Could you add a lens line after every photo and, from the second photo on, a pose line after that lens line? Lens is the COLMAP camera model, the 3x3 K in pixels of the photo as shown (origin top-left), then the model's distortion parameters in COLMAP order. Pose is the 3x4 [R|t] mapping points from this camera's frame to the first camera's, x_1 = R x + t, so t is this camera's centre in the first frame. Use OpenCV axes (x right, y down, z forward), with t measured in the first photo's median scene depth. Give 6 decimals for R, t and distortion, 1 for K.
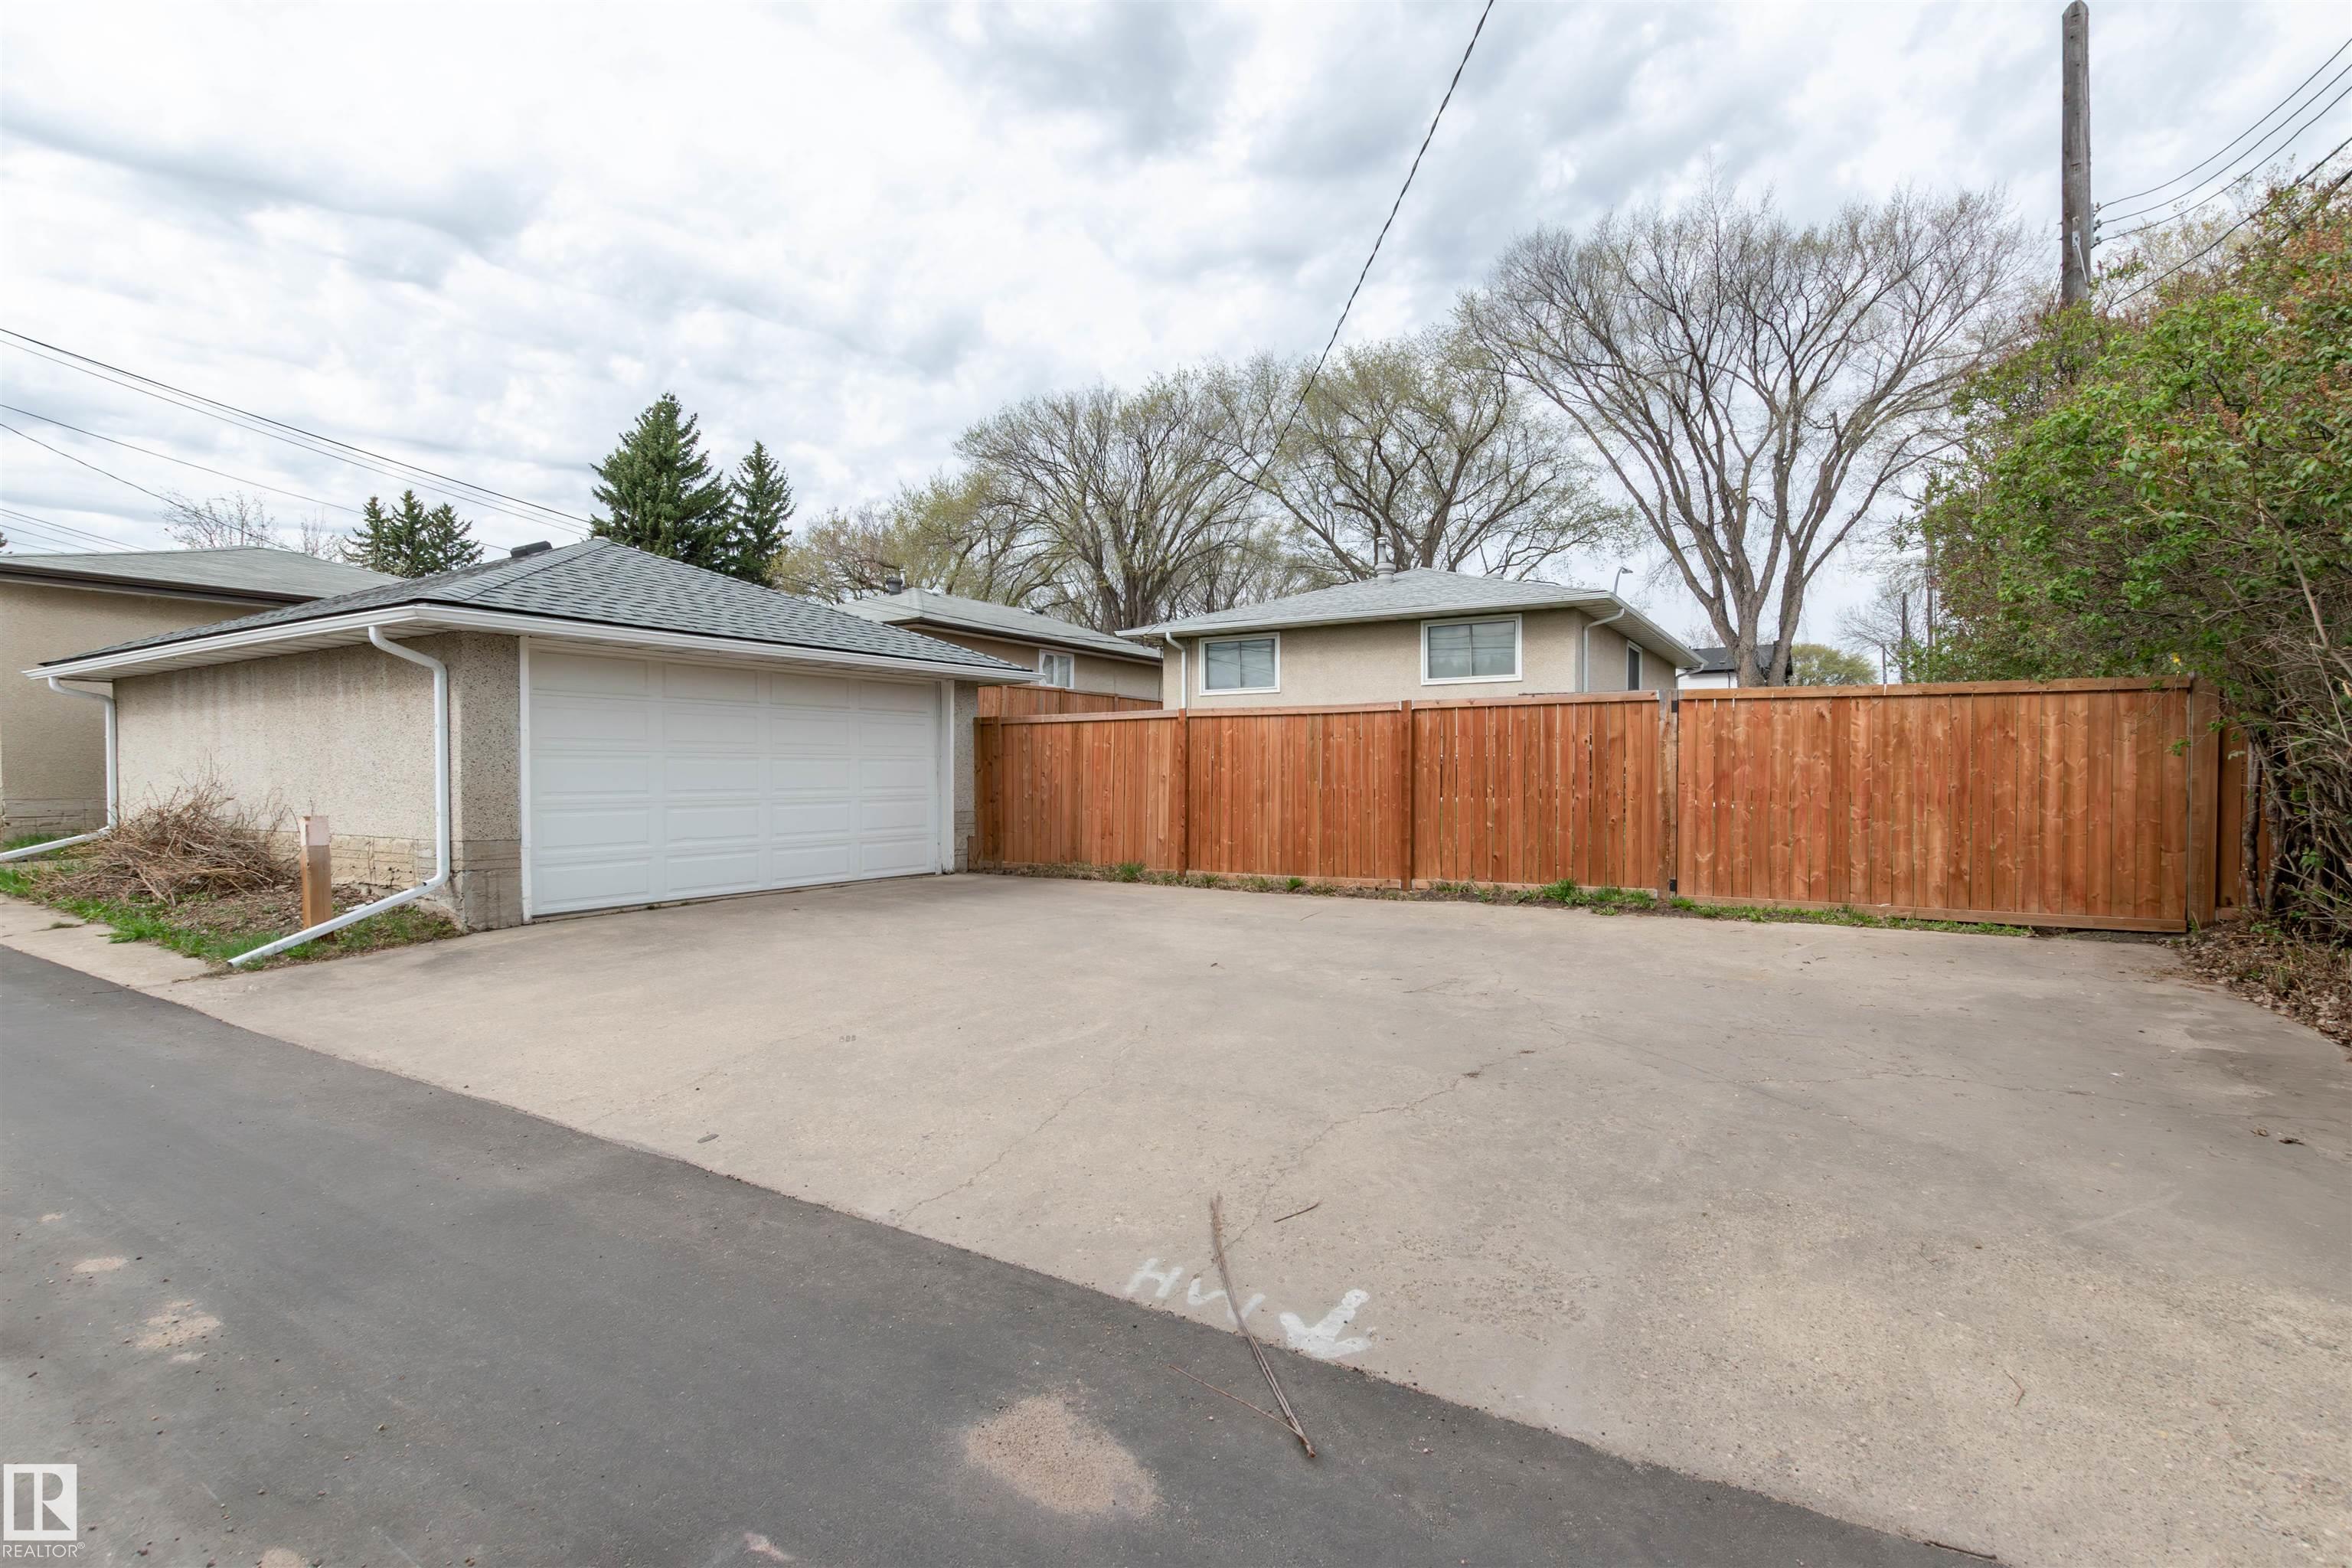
lens RADIAL K [[1109.4, 0, 1217.0], [0, 1109.4, 771.7], [0, 0, 1]] dist [-0.002556, -0.000228]
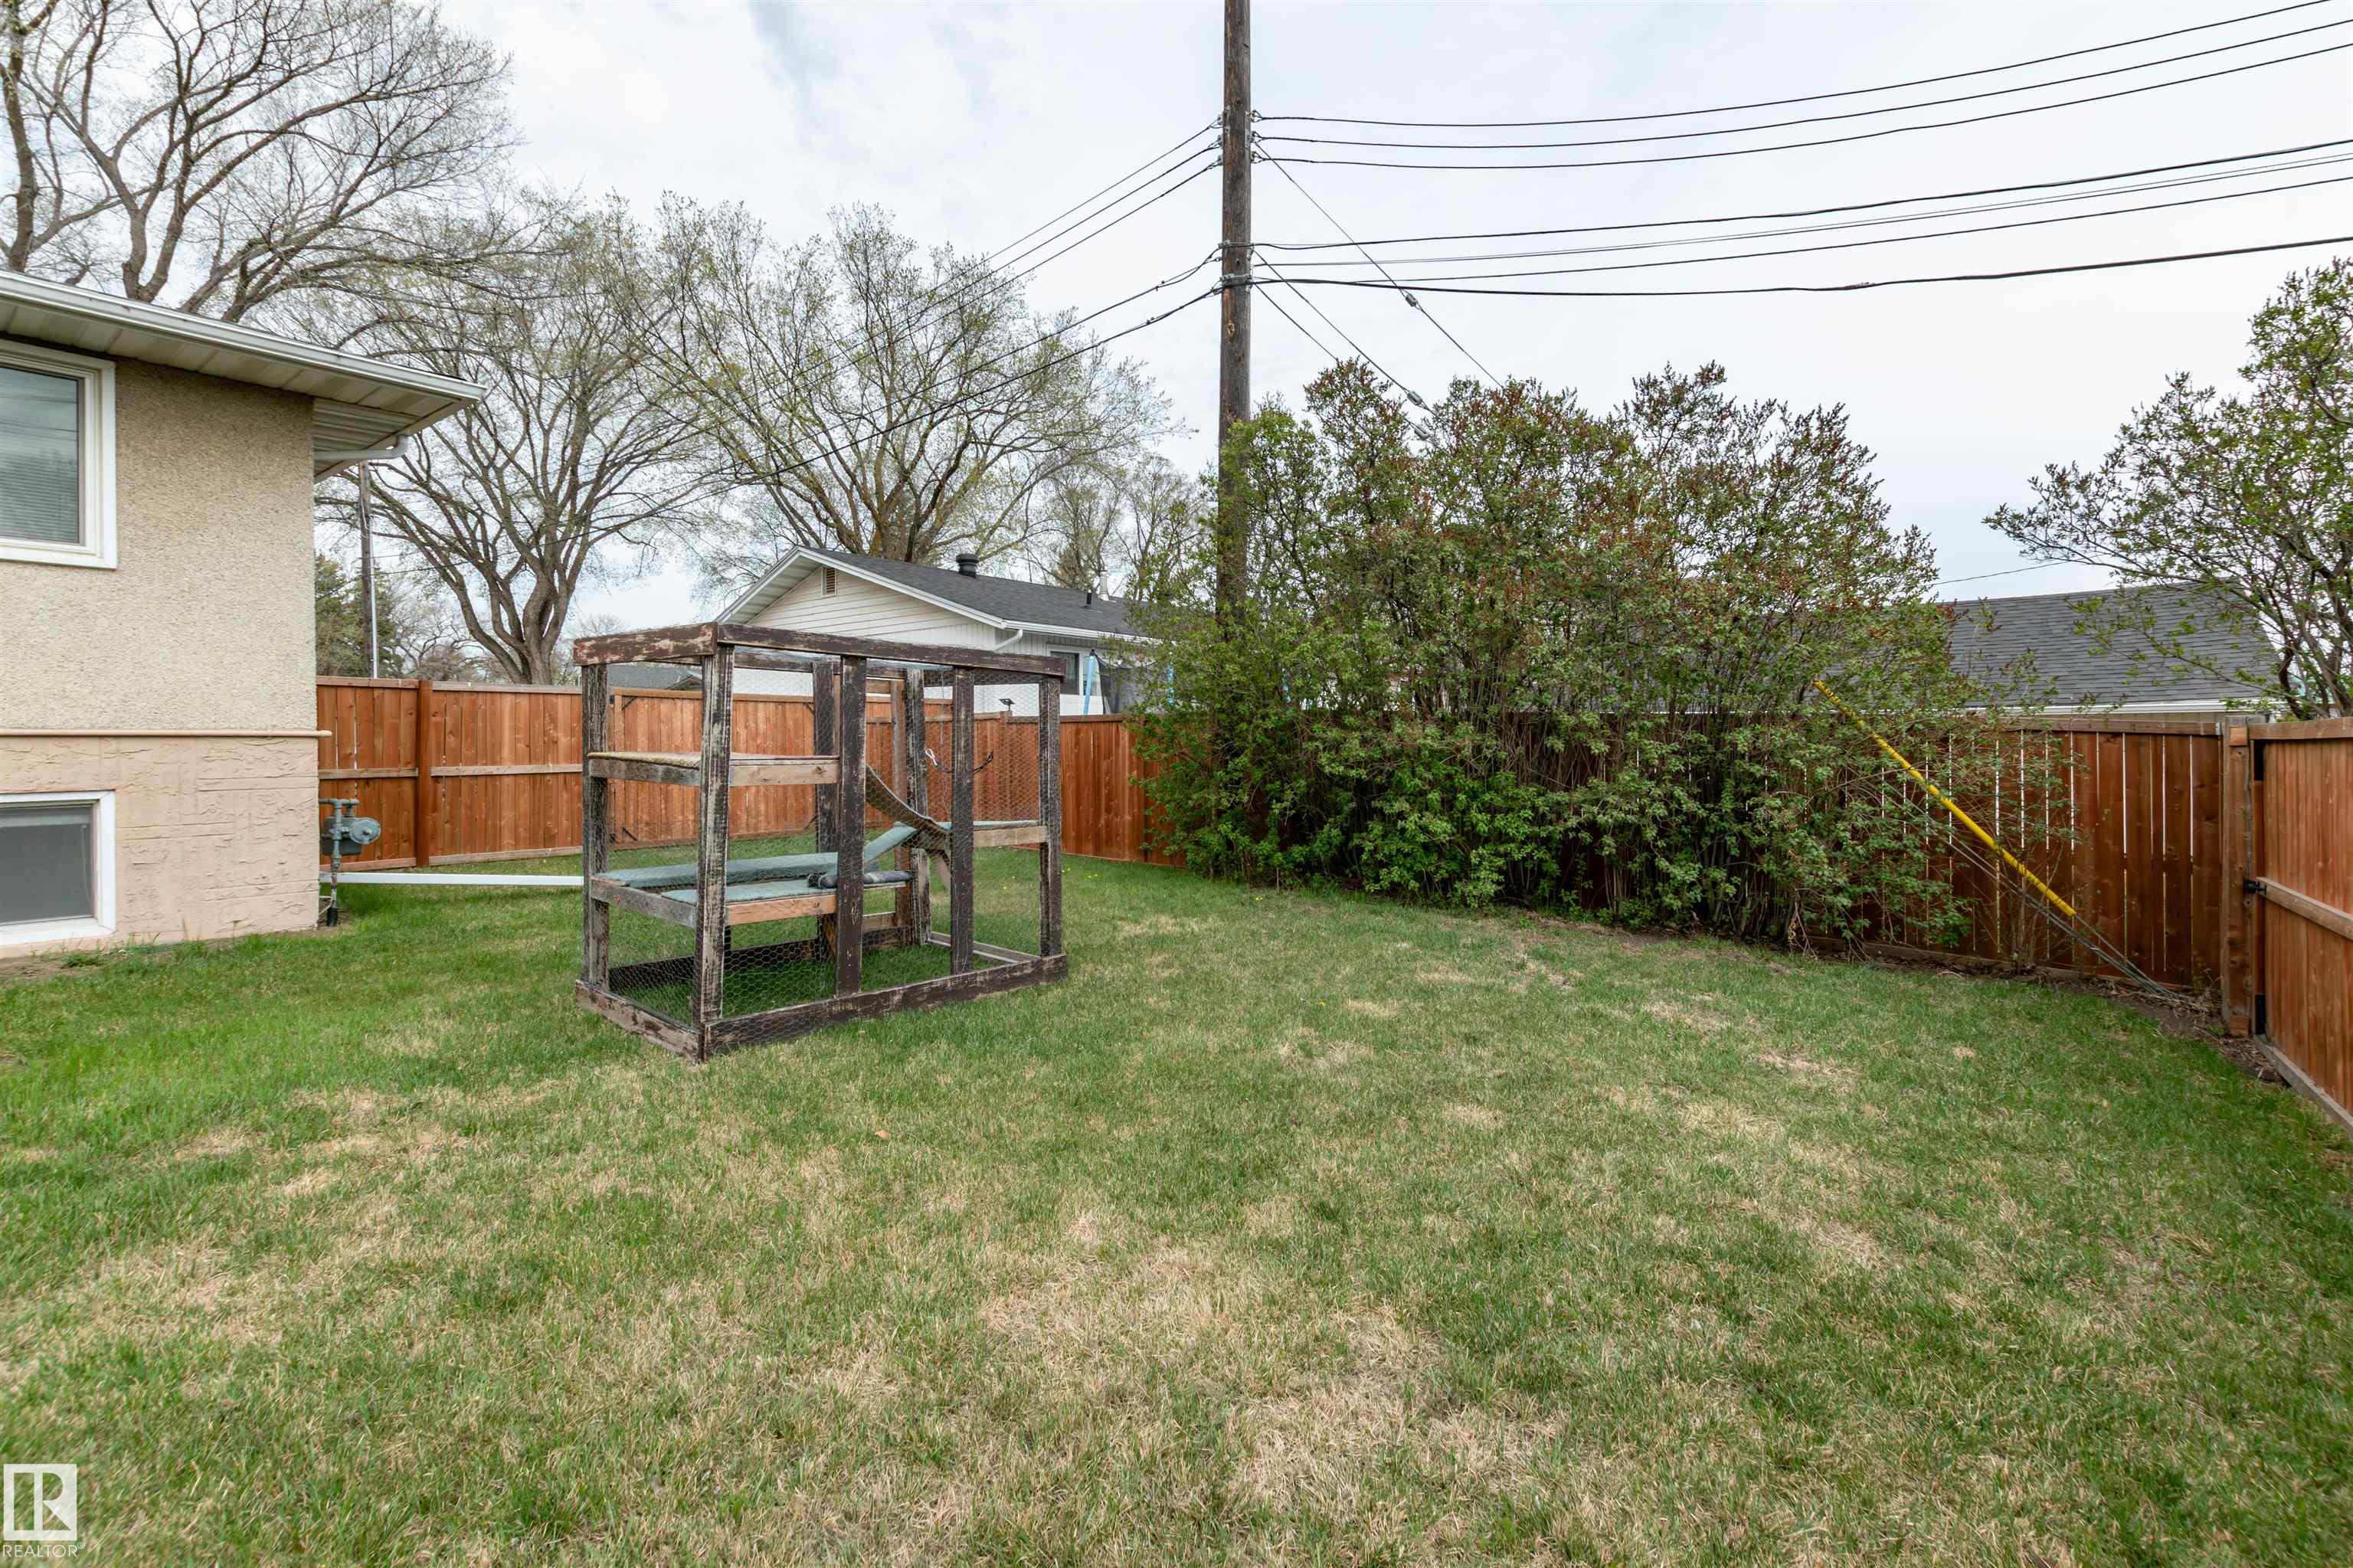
lens RADIAL K [[1052.3, 0, 1173.6], [0, 1052.3, 754.4], [0, 0, 1]] dist [-0.001332, -0.001400]
pose [[0.137244, -0.007095, 0.990512, 0.016891], [0.005060, 0.999966, 0.006462, -0.043140], [-0.990524, 0.004125, 0.137275, 1.024446]]
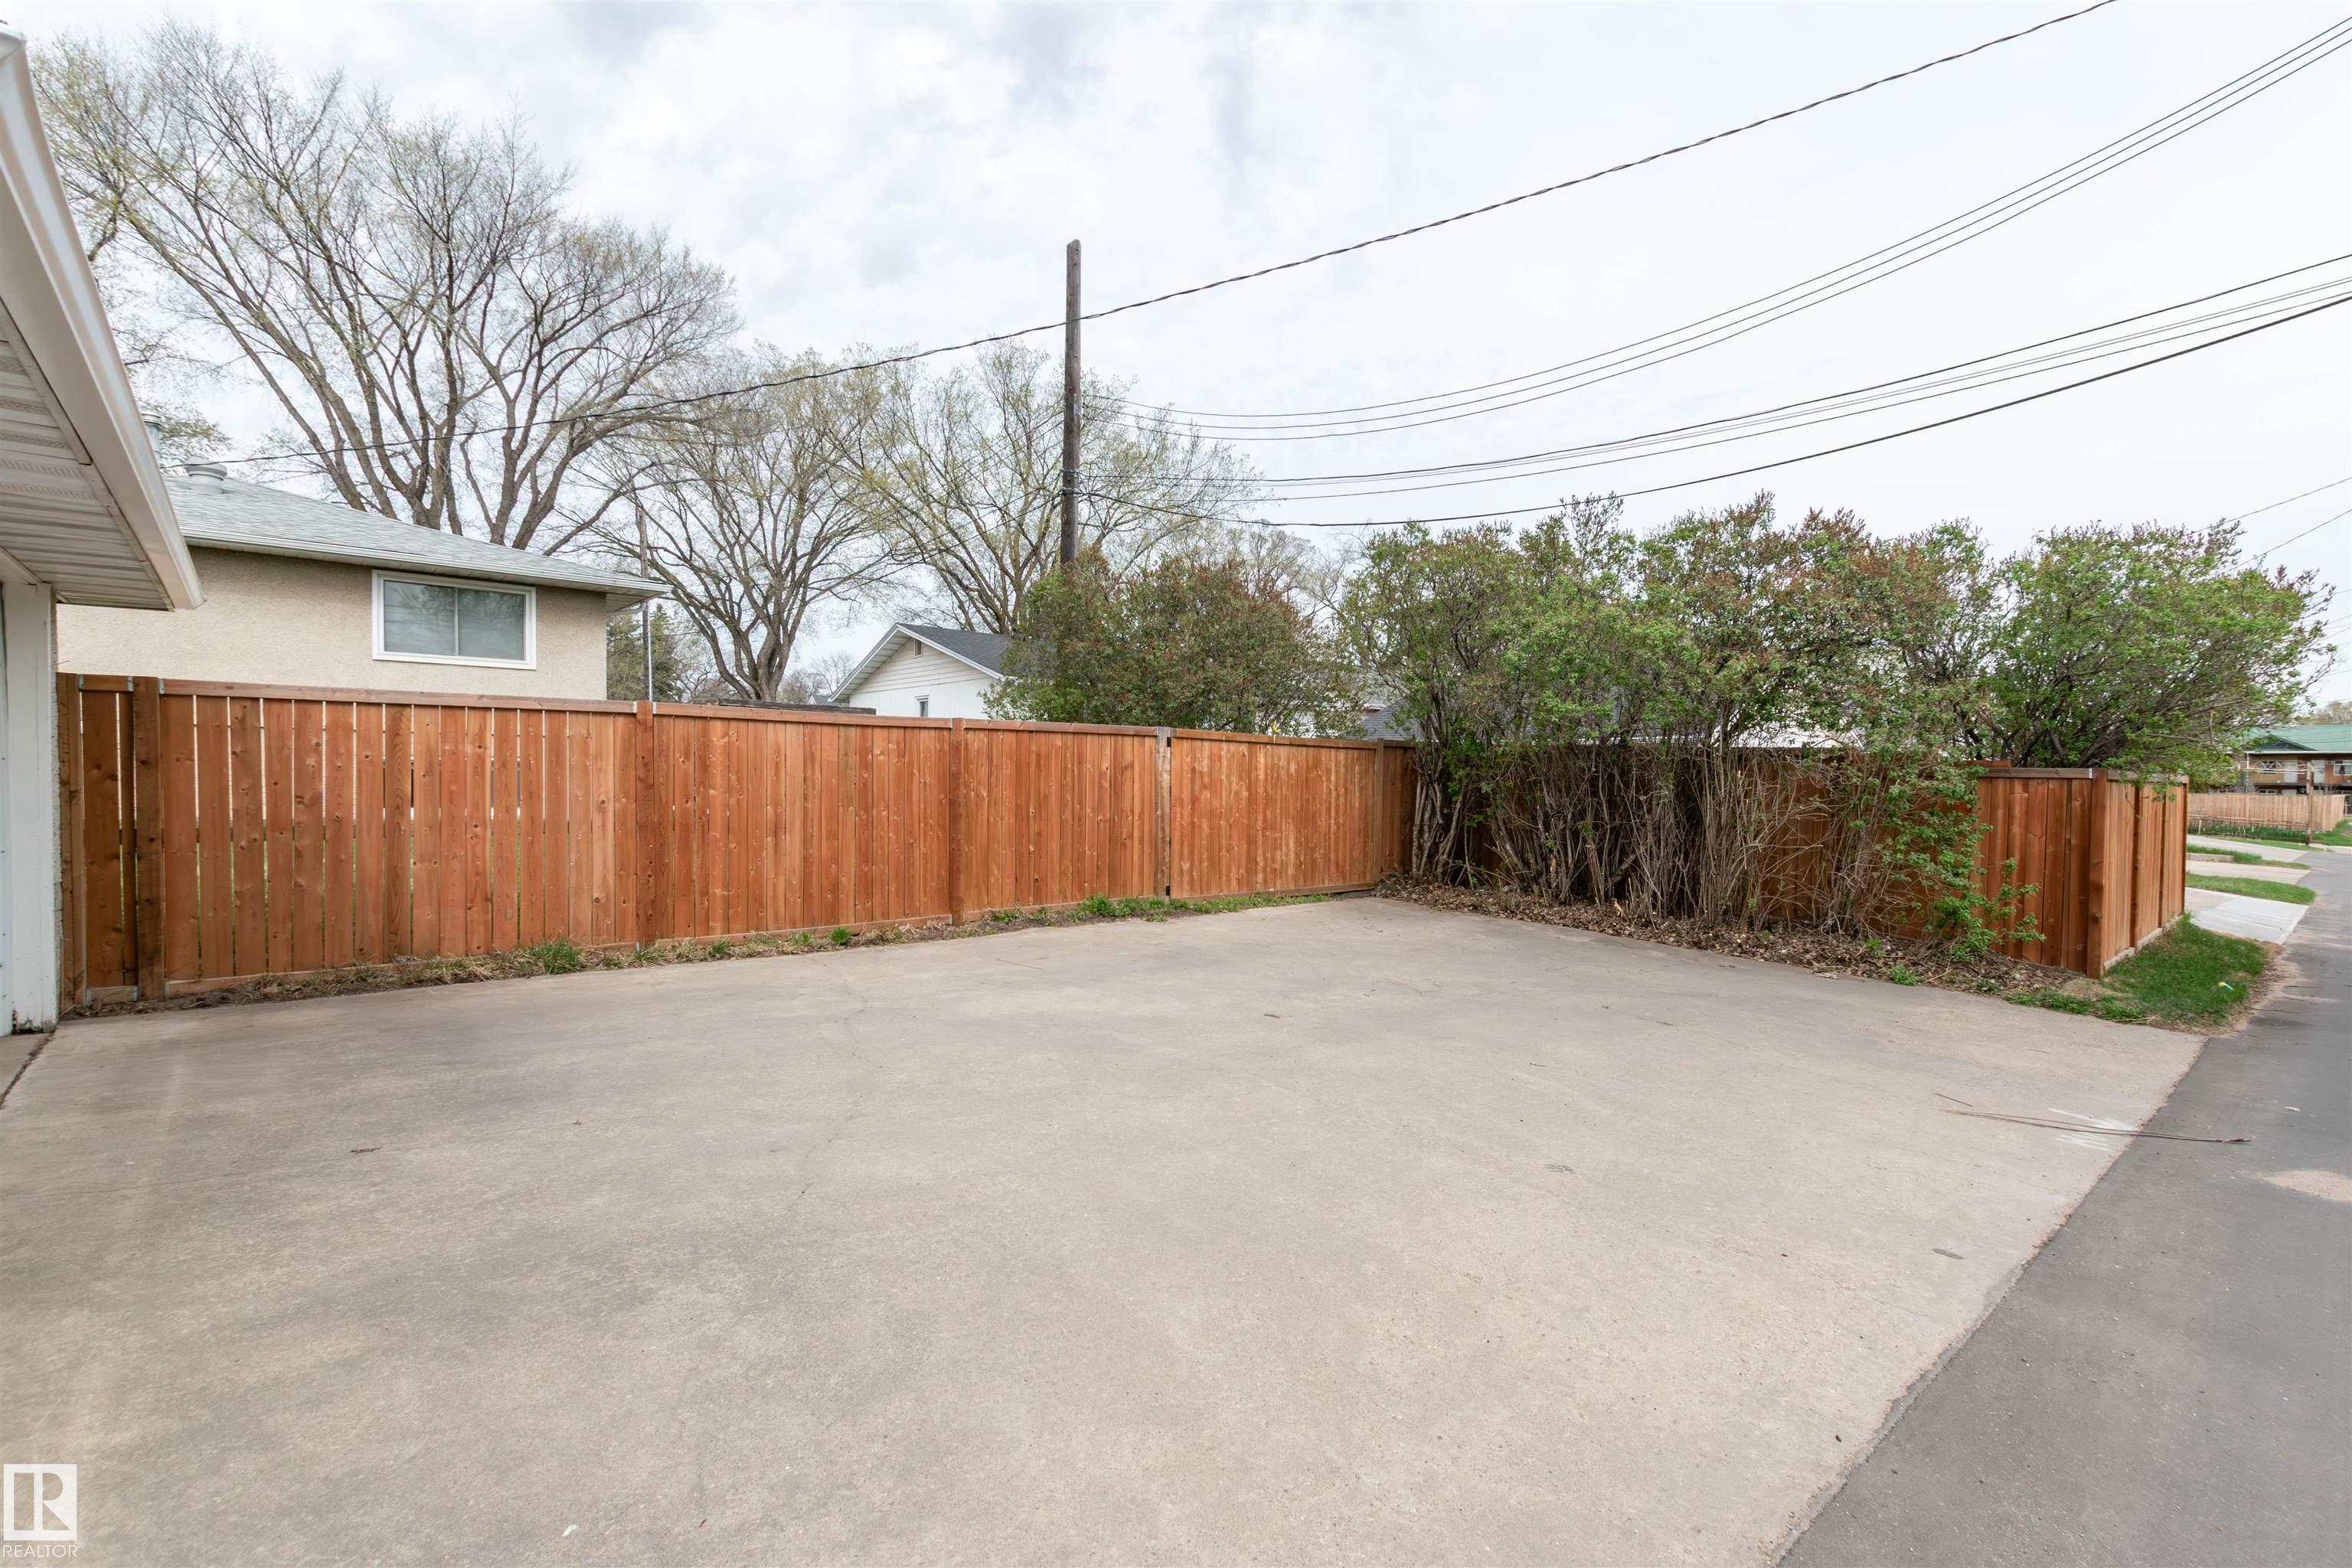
lens RADIAL K [[1066.4, 0, 1190.4], [0, 1066.4, 819.8], [0, 0, 1]] dist [-0.002185, -0.000632]
pose [[0.324697, -0.030951, 0.945311, -0.499655], [-0.015035, 0.999169, 0.037878, -0.013648], [-0.945698, -0.026511, 0.323962, 0.450121]]
